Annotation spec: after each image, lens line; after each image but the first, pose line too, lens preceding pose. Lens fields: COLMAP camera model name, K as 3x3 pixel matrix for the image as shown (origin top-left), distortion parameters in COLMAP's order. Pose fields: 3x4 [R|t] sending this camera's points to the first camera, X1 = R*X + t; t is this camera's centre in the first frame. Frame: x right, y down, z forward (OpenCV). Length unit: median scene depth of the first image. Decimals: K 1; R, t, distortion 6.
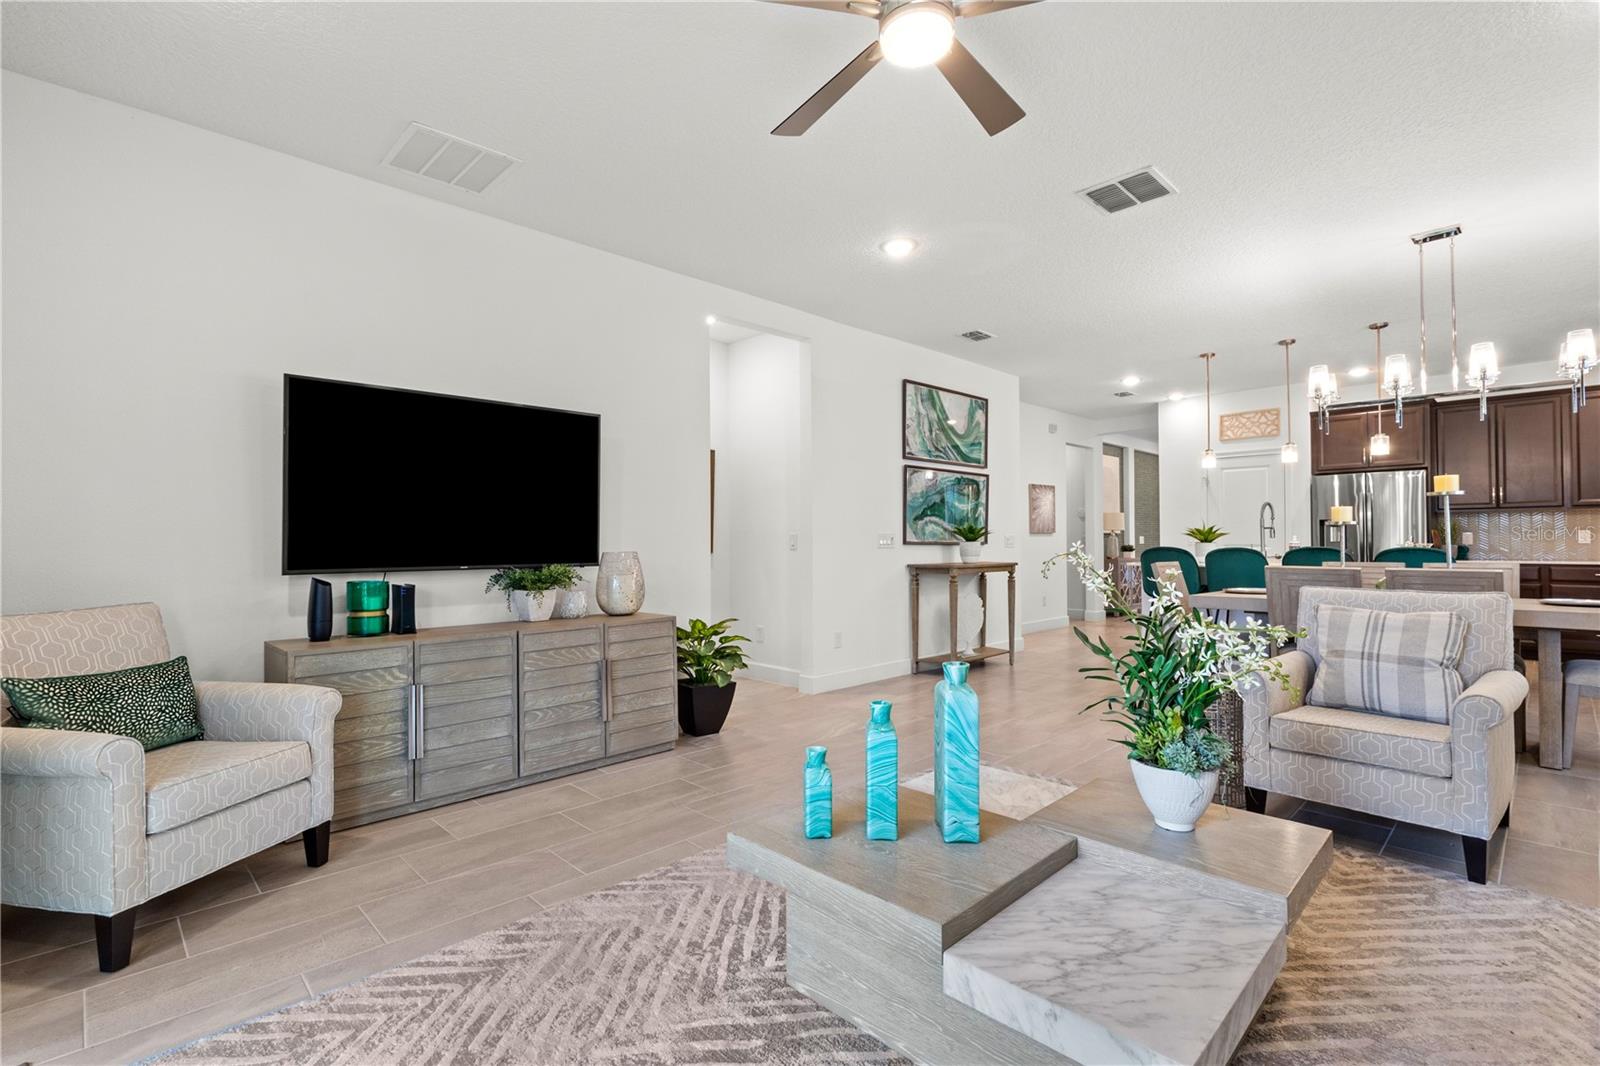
lens RADIAL K [[741.1, 0, 788.8], [0, 741.1, 536.7], [0, 0, 1]] dist [0.000215, 0.001678]
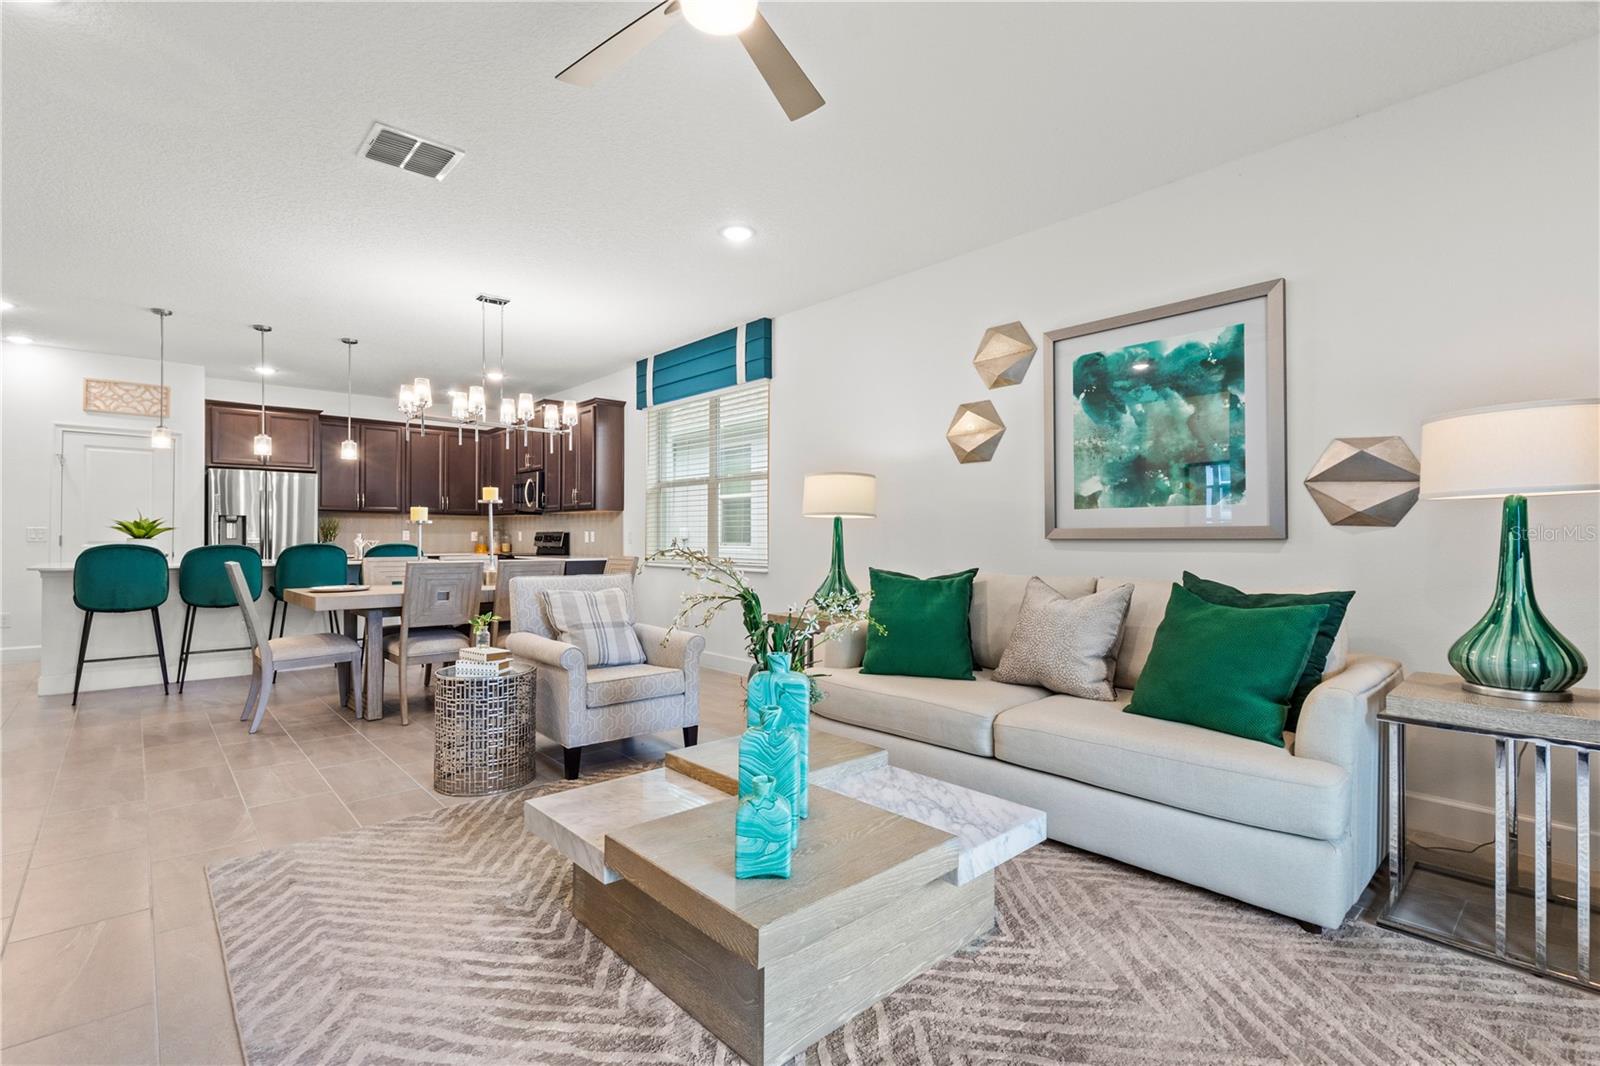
lens RADIAL K [[741.1, 0, 796.5], [0, 741.1, 534.5], [0, 0, 1]] dist [0.000215, 0.001678]
pose [[0.038338, 0.012155, 0.999191, -0.381807], [-0.011909, 0.999861, -0.011706, 0.007646], [-0.999194, -0.011450, 0.038477, 0.430637]]
